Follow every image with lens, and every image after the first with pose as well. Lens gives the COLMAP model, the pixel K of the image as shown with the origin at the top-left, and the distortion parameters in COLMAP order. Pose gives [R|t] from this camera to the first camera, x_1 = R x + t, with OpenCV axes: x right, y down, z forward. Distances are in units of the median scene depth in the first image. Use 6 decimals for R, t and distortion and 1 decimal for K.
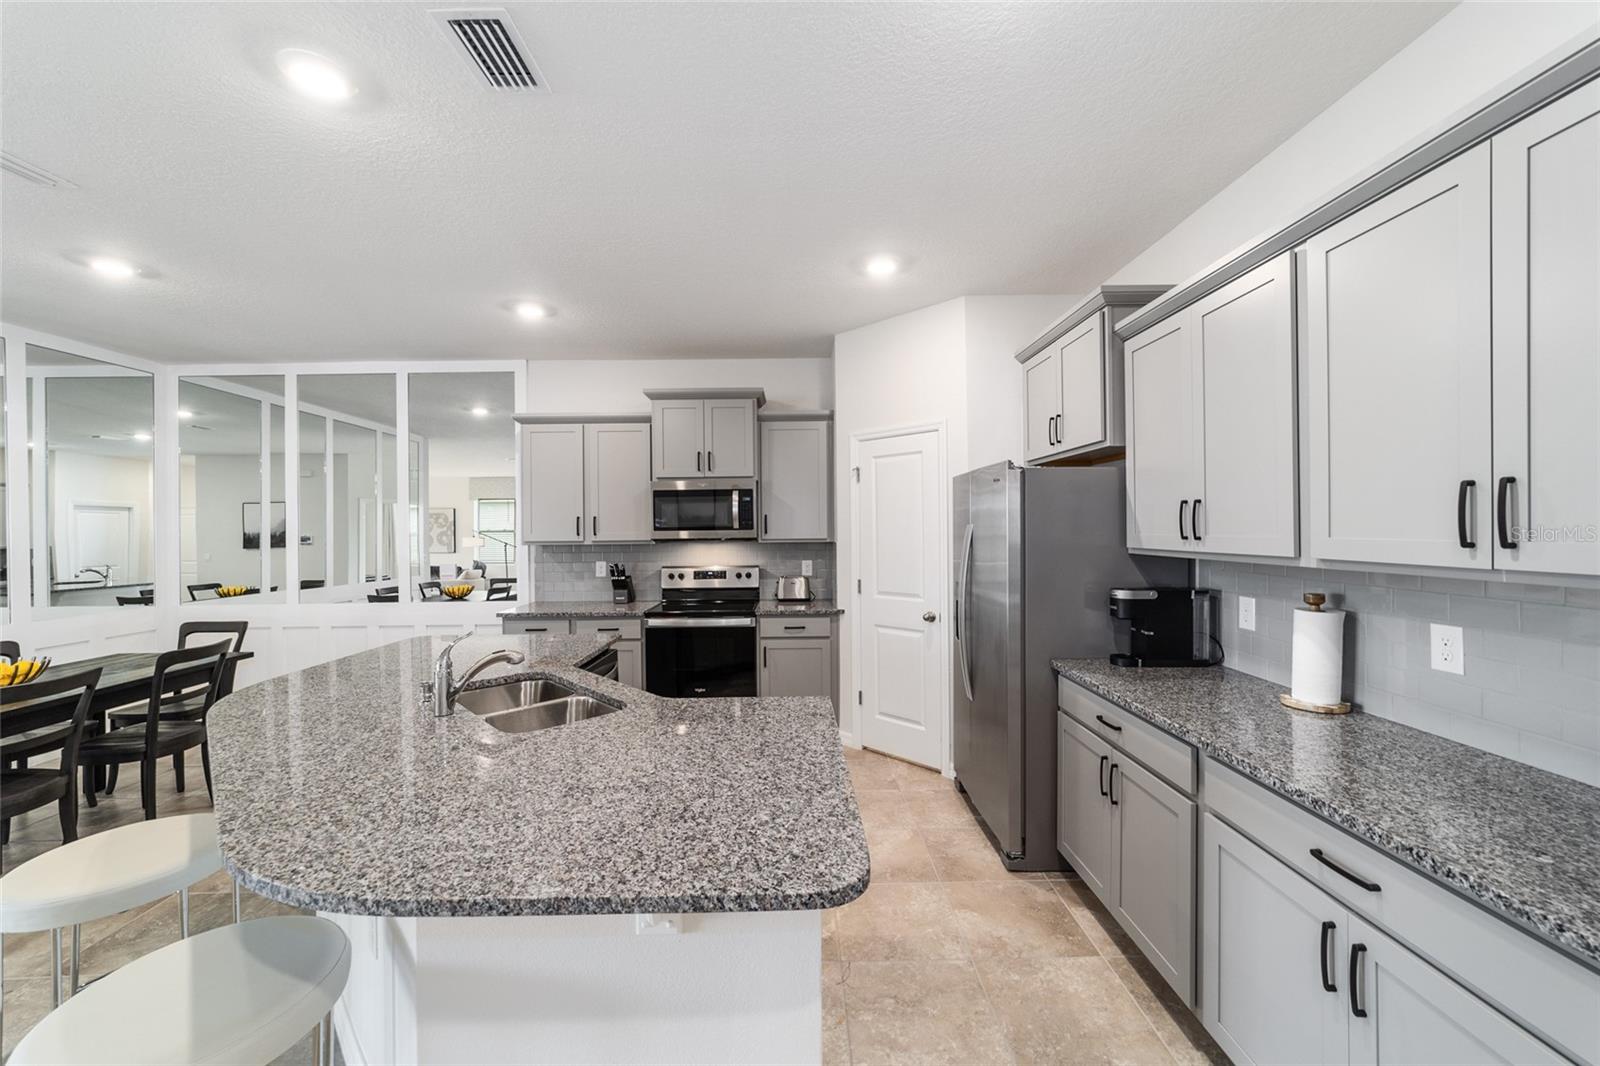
lens RADIAL K [[615.2, 0, 797.7], [0, 615.2, 528.2], [0, 0, 1]] dist [-0.010684, 0.004613]
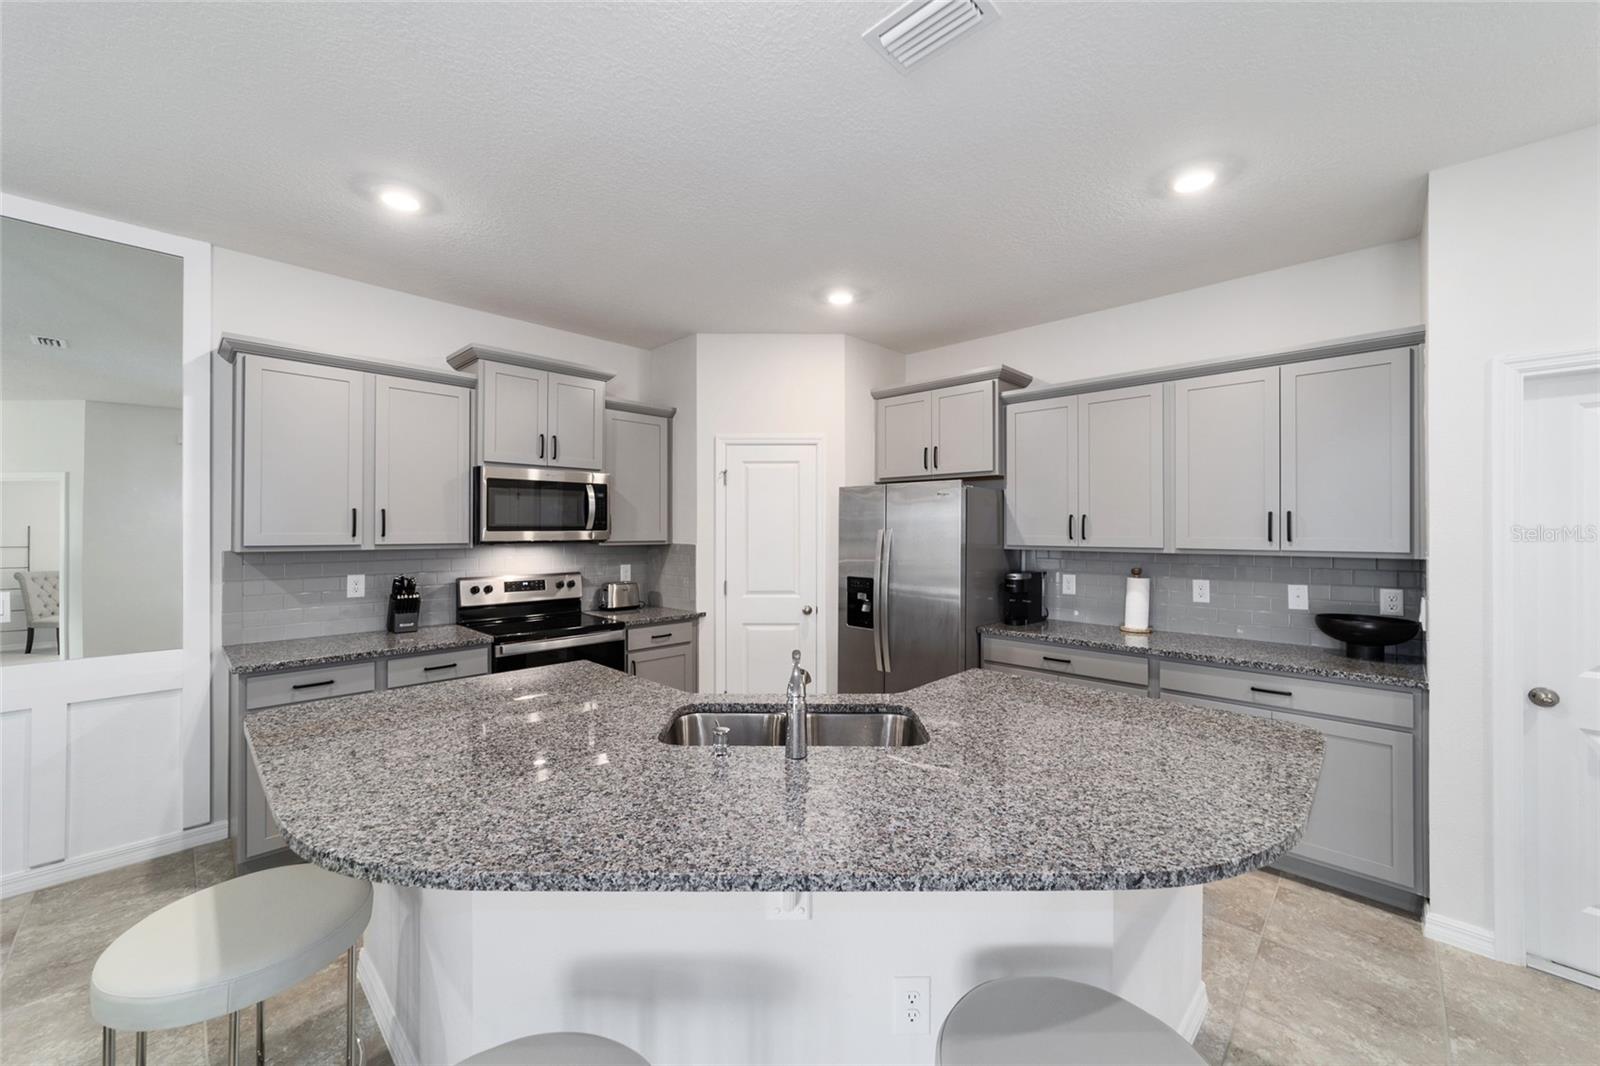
lens RADIAL K [[615.2, 0, 798.8], [0, 615.2, 526.8], [0, 0, 1]] dist [-0.010684, 0.004613]
pose [[0.702640, 0.015347, 0.711380, -0.521749], [-0.007661, 0.999873, -0.014004, 0.007342], [-0.711505, 0.004389, 0.702668, 0.194502]]
